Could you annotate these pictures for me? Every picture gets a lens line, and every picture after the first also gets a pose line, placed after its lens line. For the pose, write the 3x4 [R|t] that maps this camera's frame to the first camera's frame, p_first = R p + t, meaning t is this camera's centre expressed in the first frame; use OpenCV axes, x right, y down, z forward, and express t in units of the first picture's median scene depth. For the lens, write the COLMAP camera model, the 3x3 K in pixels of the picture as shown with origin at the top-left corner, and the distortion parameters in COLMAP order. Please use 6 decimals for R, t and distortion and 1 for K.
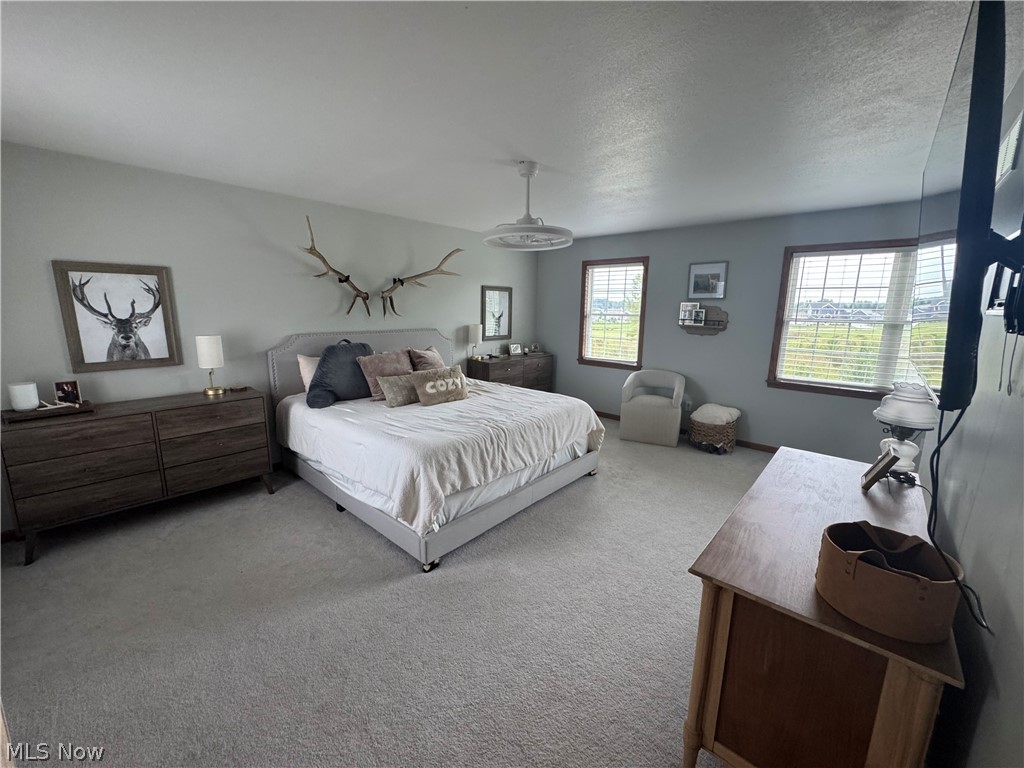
lens RADIAL K [[409.5, 0, 512.0], [0, 409.5, 384.0], [0, 0, 1]] dist [-0.000302, 0.000000]
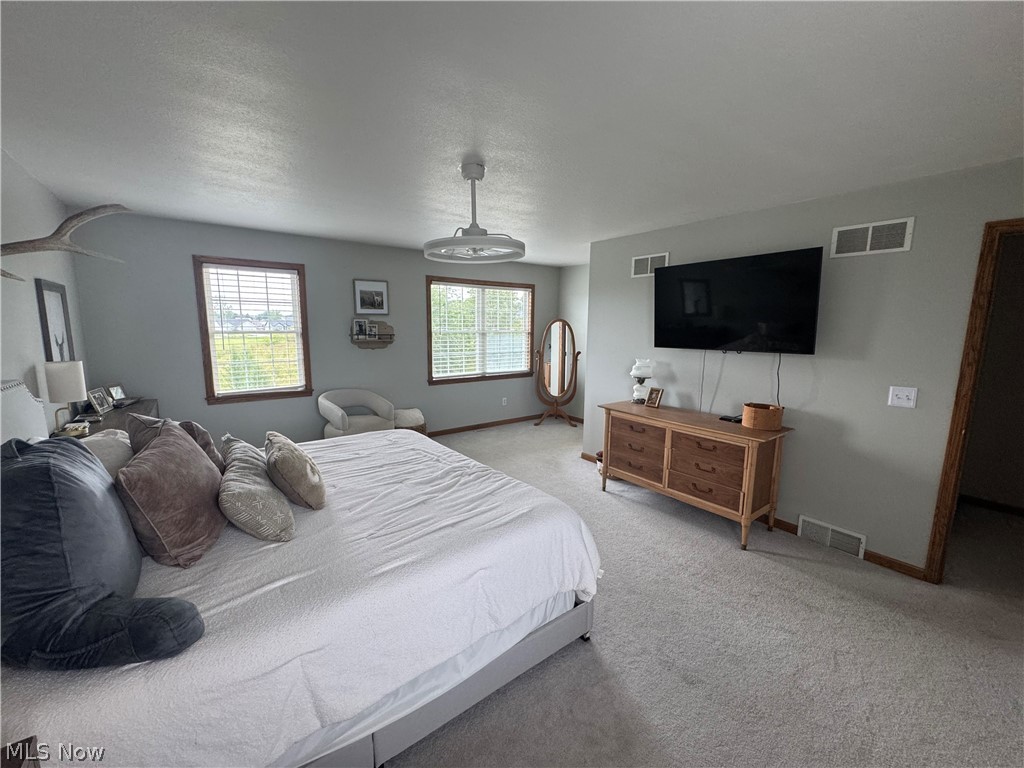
lens RADIAL K [[409.5, 0, 512.0], [0, 409.5, 384.0], [0, 0, 1]] dist [-0.000302, 0.000000]
pose [[0.189843, -0.154637, 0.969560, -0.492731], [0.176651, 0.976783, 0.121200, -0.095287], [-0.965792, 0.148265, 0.212752, 0.447042]]
